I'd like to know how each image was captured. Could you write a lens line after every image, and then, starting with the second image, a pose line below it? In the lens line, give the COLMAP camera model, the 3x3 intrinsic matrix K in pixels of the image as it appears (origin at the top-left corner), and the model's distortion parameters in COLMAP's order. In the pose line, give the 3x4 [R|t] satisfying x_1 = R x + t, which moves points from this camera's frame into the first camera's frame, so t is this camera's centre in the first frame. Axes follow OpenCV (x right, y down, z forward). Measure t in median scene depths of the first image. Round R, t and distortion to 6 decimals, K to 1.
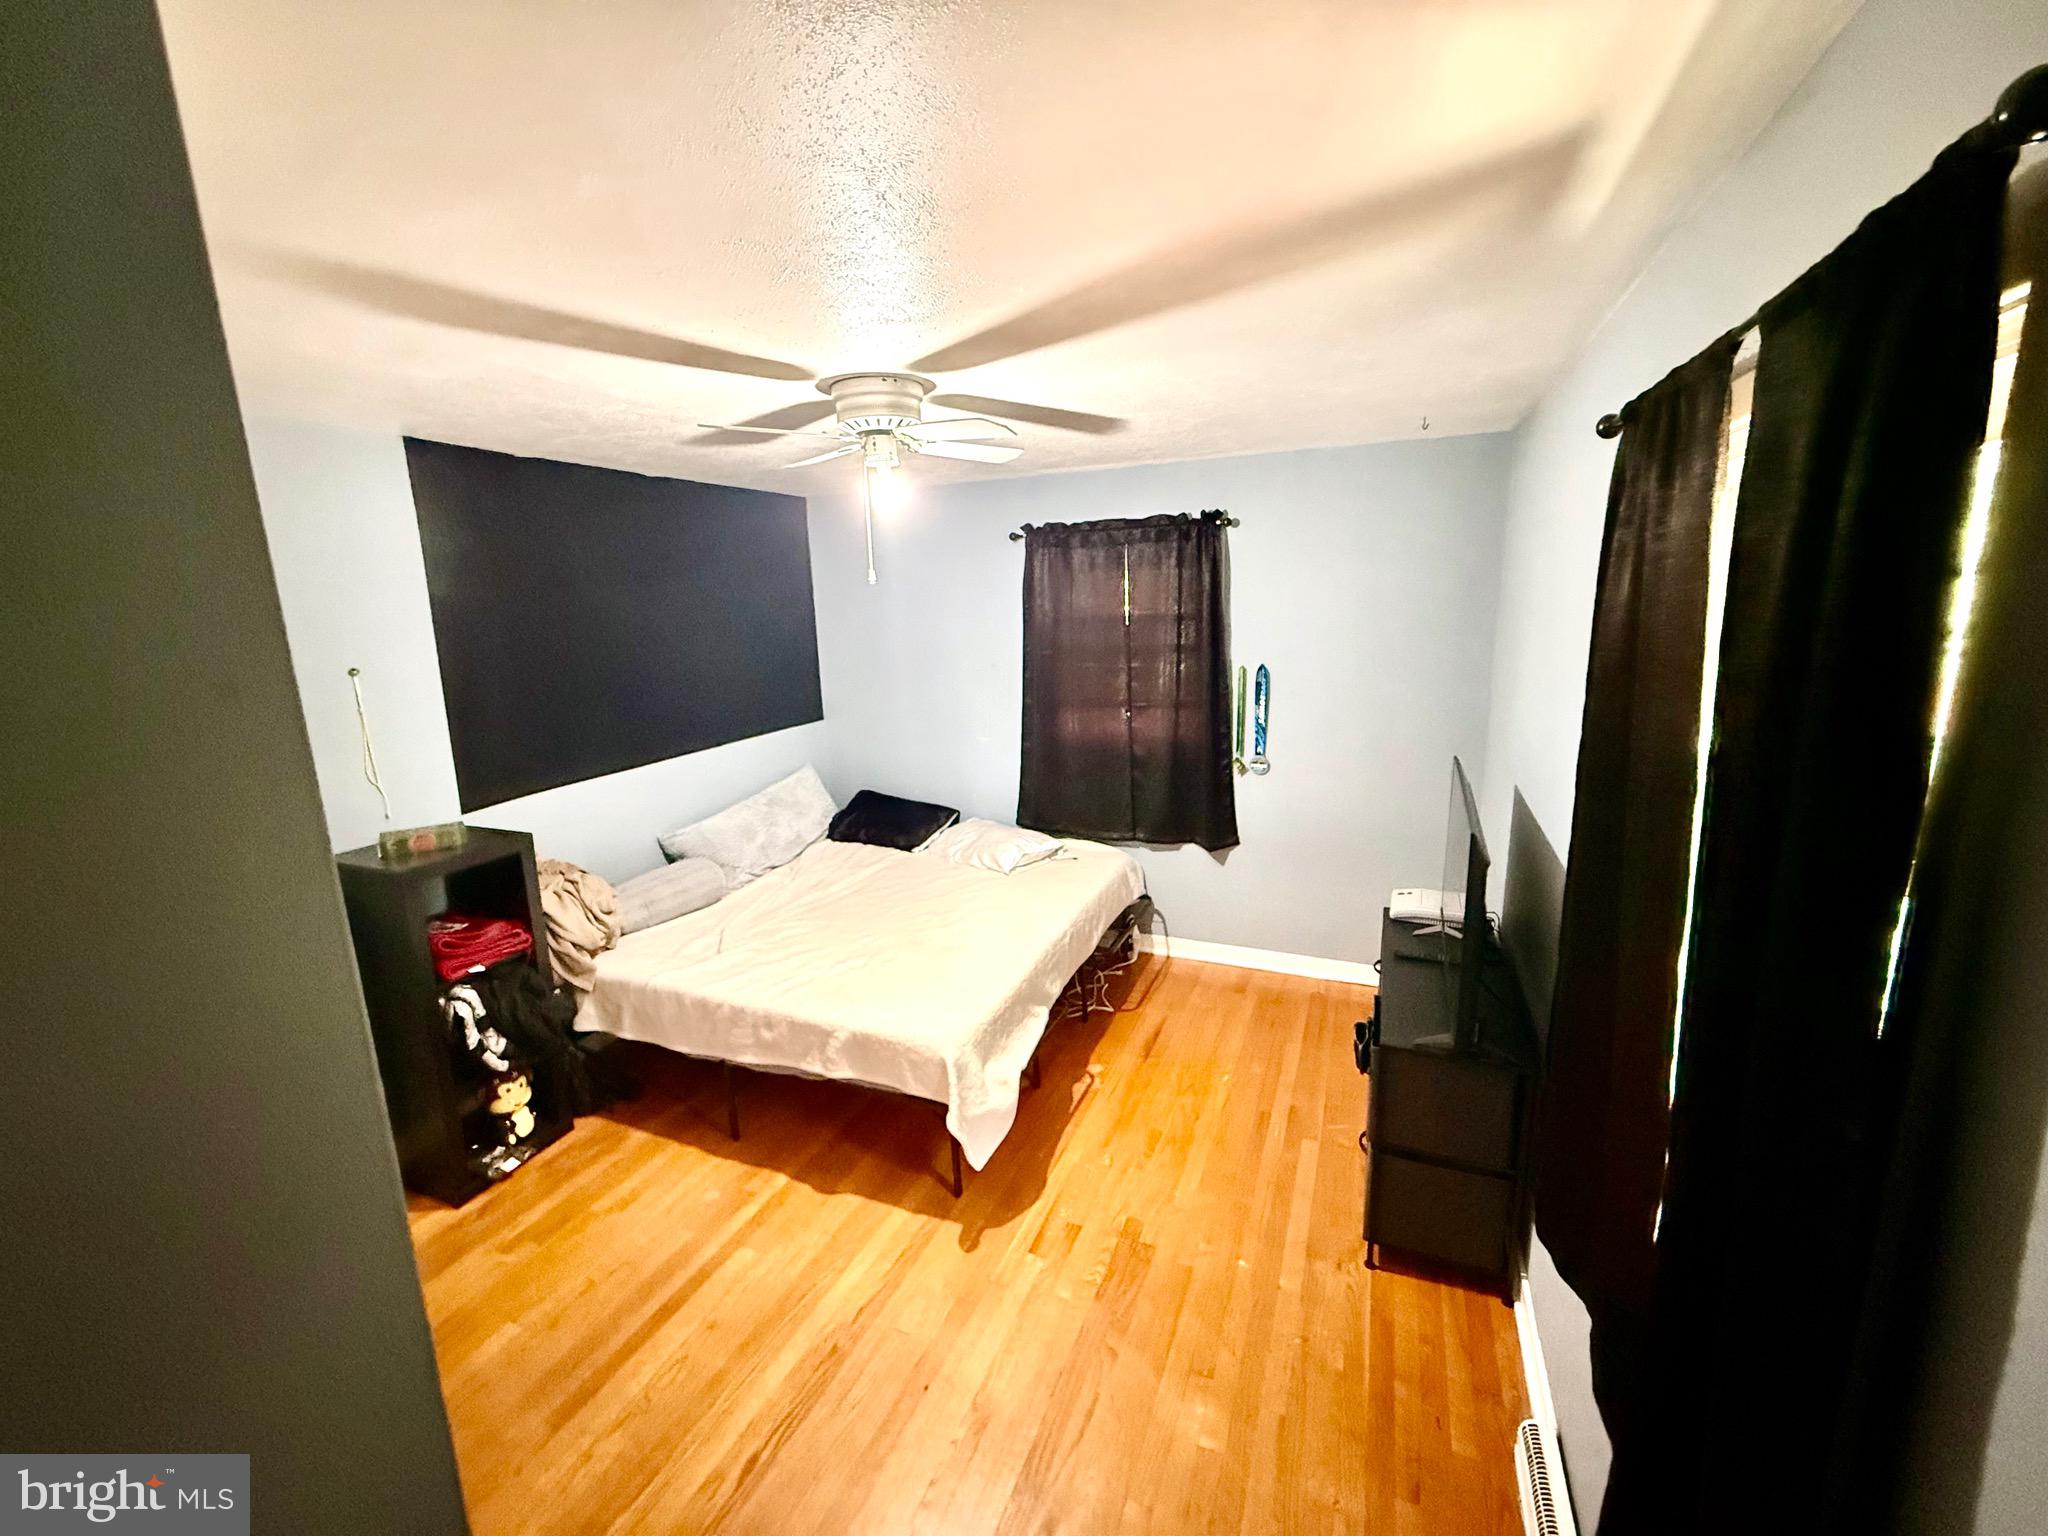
lens RADIAL K [[818.1, 0, 1026.3], [0, 818.1, 770.9], [0, 0, 1]] dist [-0.000888, 0.000270]
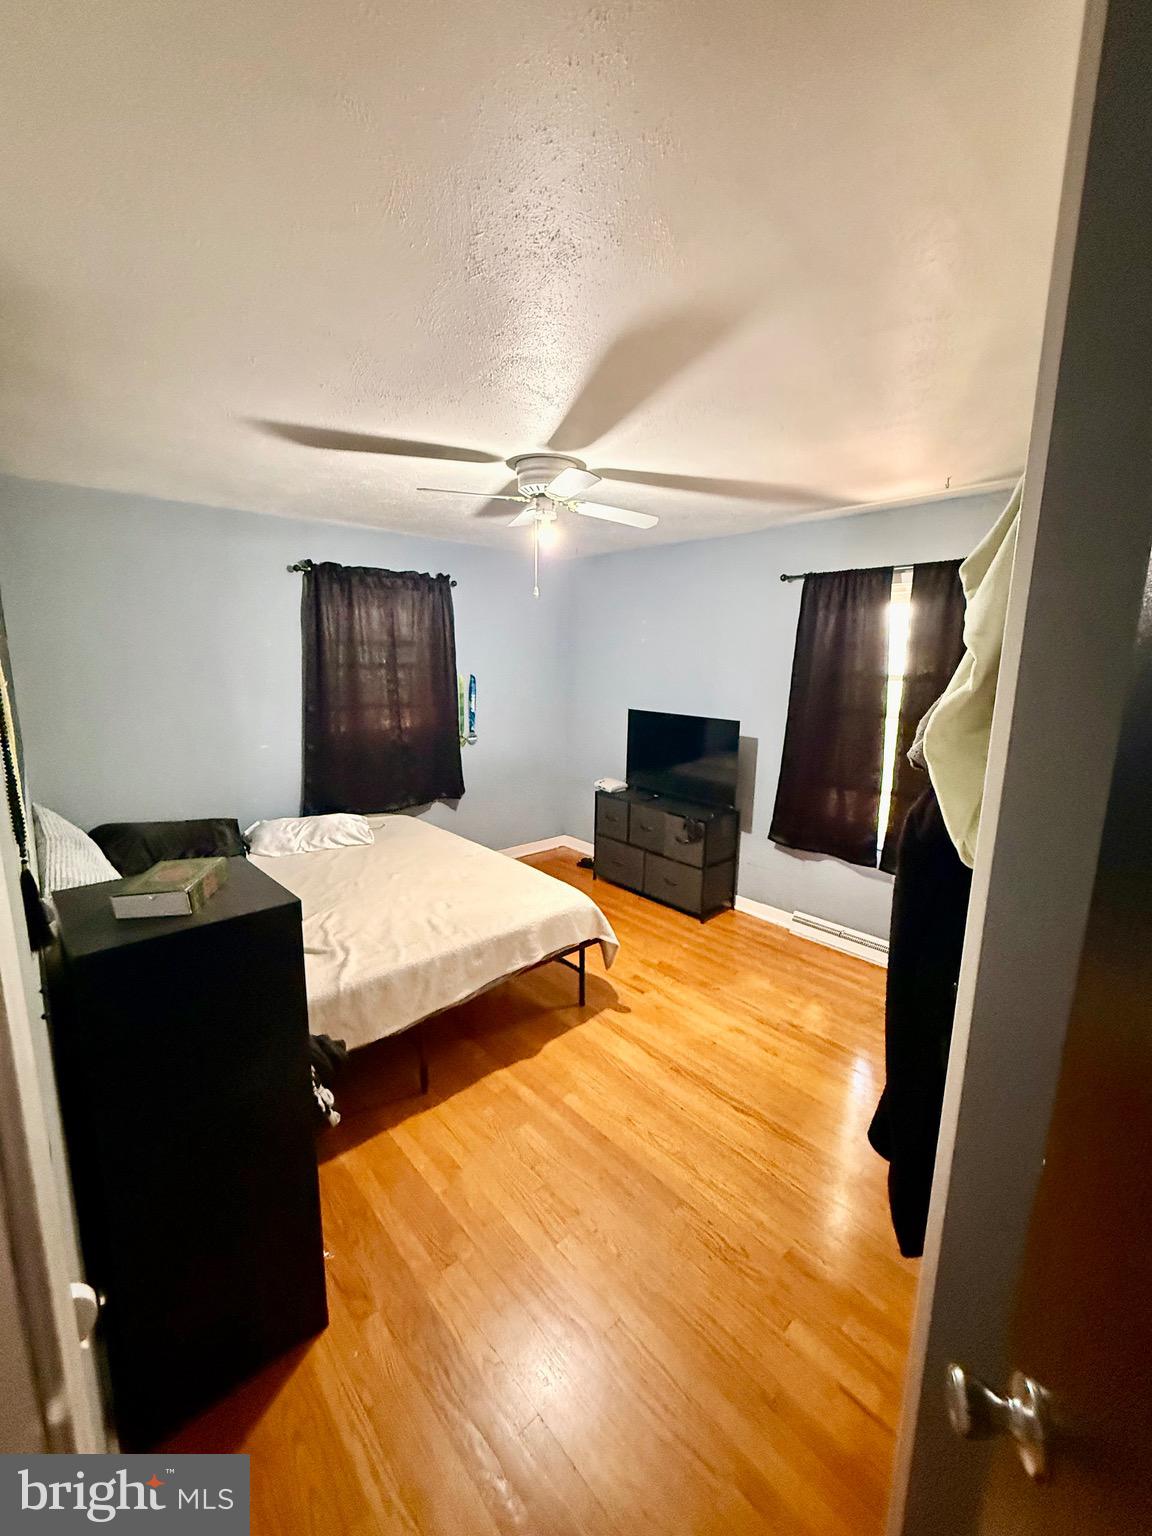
lens RADIAL K [[613.6, 0, 578.2], [0, 613.6, 765.6], [0, 0, 1]] dist [-0.000888, 0.000270]
pose [[0.409790, -0.126095, 0.903422, -0.951292], [0.165790, 0.984200, 0.062168, 0.007137], [-0.896987, 0.124302, 0.424220, 0.415505]]
